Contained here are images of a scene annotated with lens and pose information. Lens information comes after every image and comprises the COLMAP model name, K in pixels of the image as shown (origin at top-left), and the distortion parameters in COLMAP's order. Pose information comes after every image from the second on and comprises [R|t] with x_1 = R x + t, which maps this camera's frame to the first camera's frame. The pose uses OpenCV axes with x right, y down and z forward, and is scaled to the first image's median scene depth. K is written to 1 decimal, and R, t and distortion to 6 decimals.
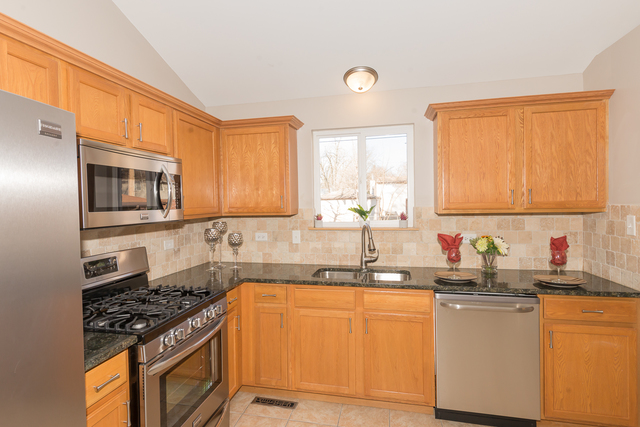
lens RADIAL K [[305.8, 0, 320.0], [0, 305.8, 207.9], [0, 0, 1]] dist [0.002400, -0.000291]
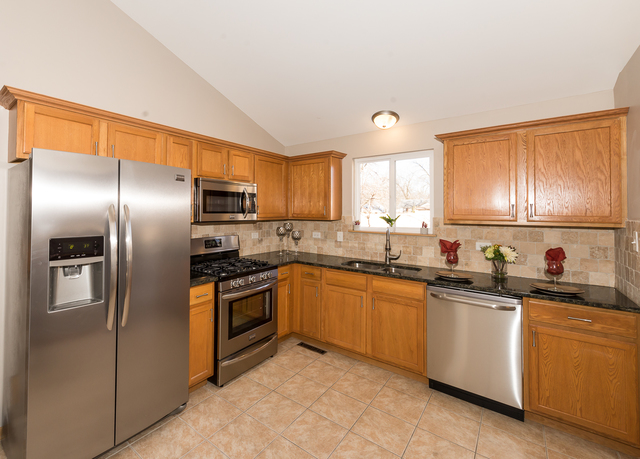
lens RADIAL K [[278.5, 0, 319.6], [0, 278.5, 208.4], [0, 0, 1]] dist [-0.001443, -0.000076]
pose [[0.924816, 0.019008, -0.379940, 0.361146], [-0.029822, 0.999300, -0.022596, -0.000304], [0.379245, 0.032227, 0.924735, -0.223846]]
